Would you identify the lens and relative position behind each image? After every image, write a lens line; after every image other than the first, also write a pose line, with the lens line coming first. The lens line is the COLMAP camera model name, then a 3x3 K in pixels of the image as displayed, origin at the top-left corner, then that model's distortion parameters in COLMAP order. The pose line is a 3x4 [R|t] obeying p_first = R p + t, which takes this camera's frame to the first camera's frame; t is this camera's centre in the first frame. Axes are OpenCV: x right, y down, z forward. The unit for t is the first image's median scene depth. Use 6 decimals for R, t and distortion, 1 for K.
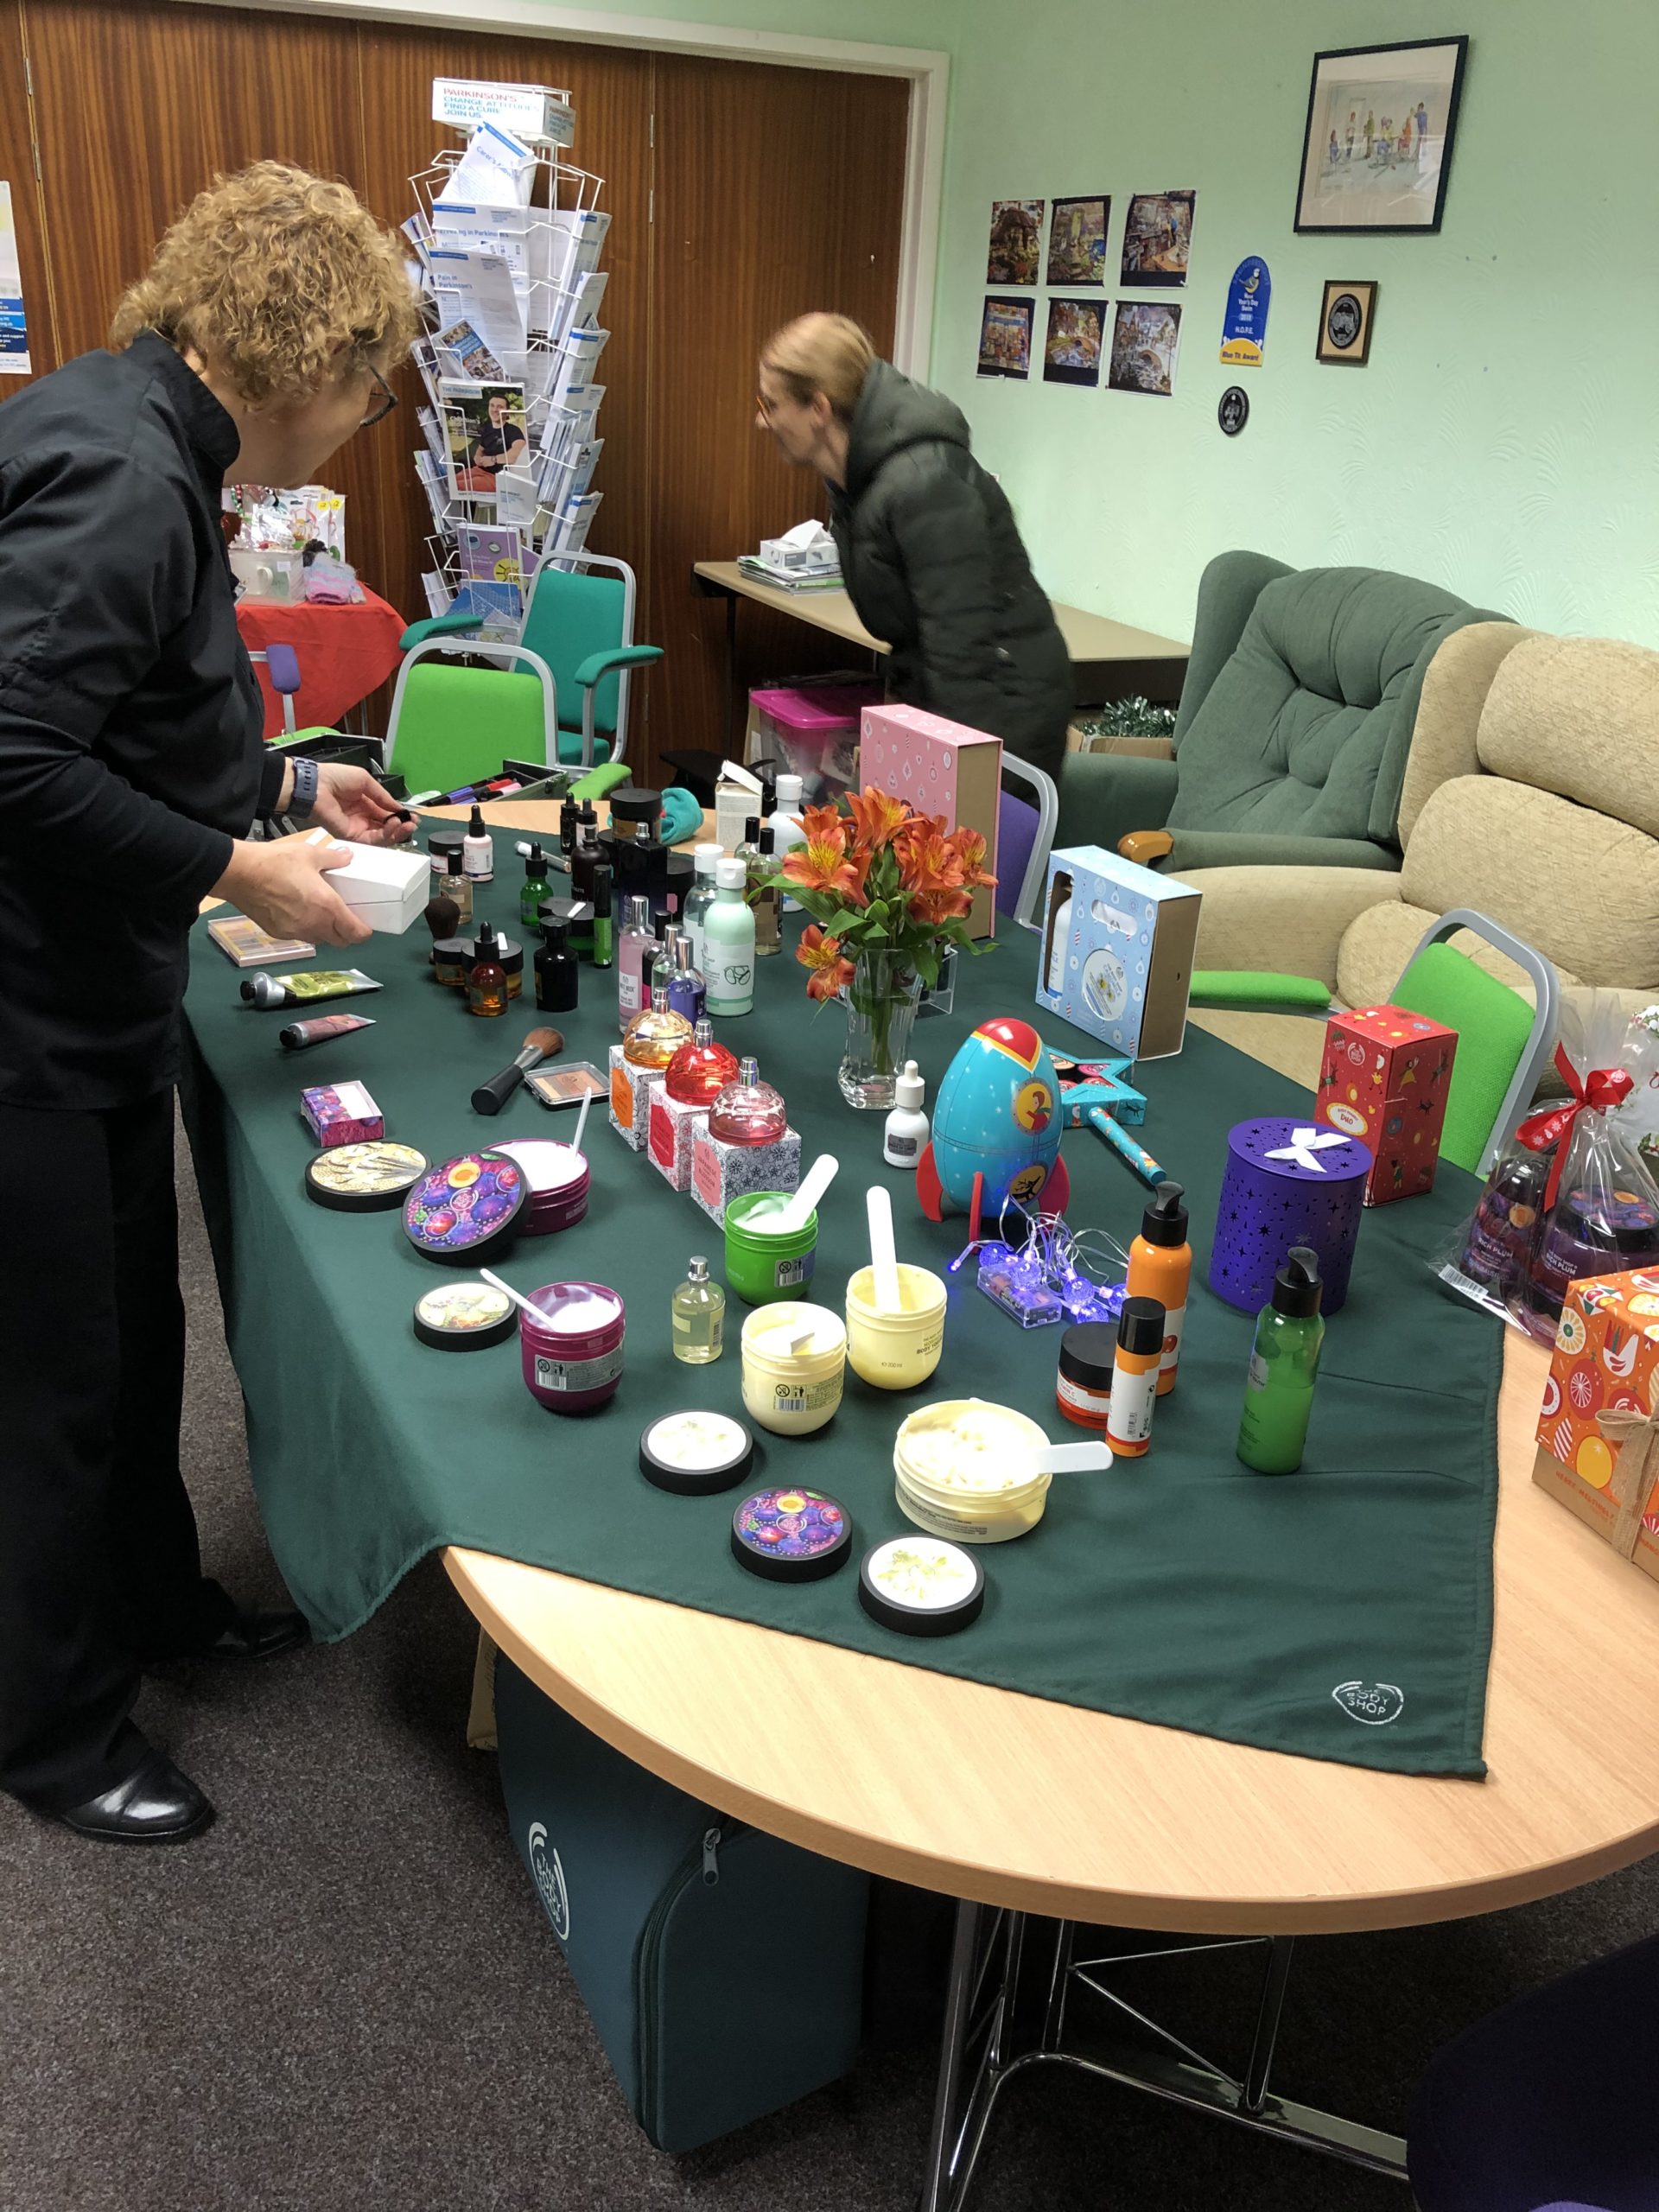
lens RADIAL K [[1844.6, 0, 815.3], [0, 1844.6, 1127.7], [0, 0, 1]] dist [0.021005, -0.032936]
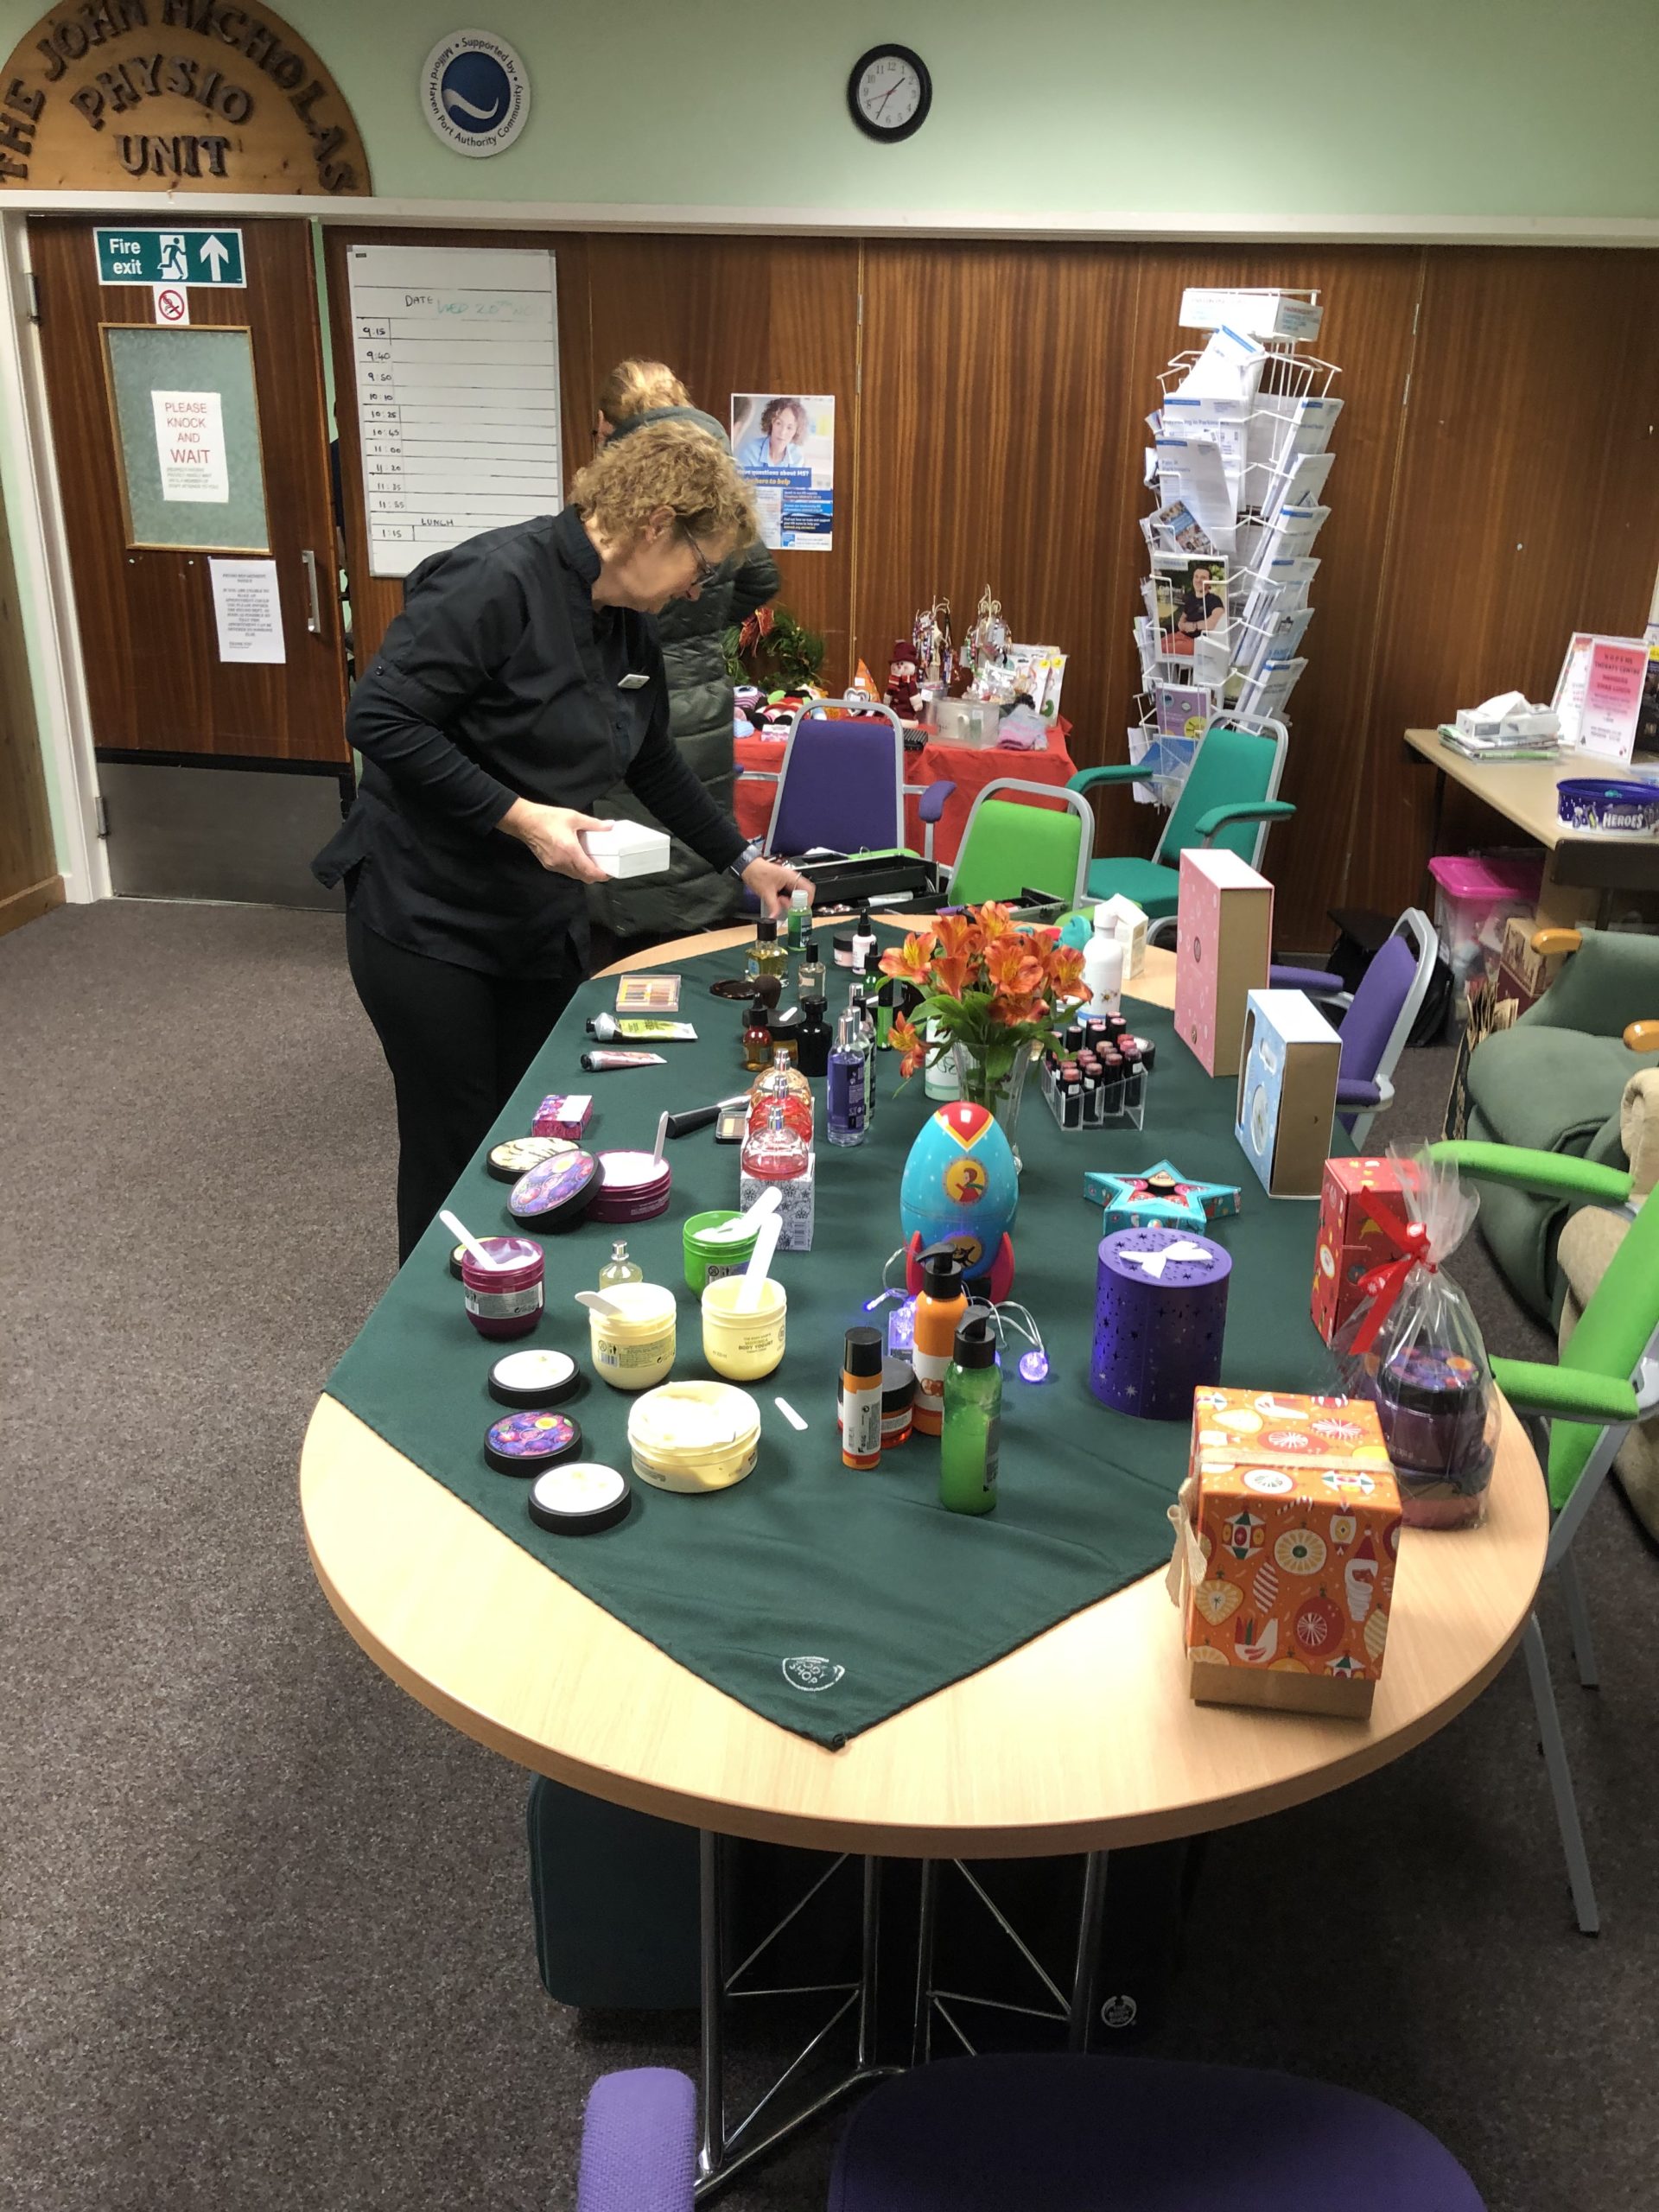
lens RADIAL K [[1844.6, 0, 812.3], [0, 1844.6, 1141.6], [0, 0, 1]] dist [0.021005, -0.032936]
pose [[0.861731, 0.150961, -0.484387, 0.206186], [-0.187718, 0.981825, -0.027963, 0.004880], [0.471362, 0.115025, 0.874407, -0.010078]]
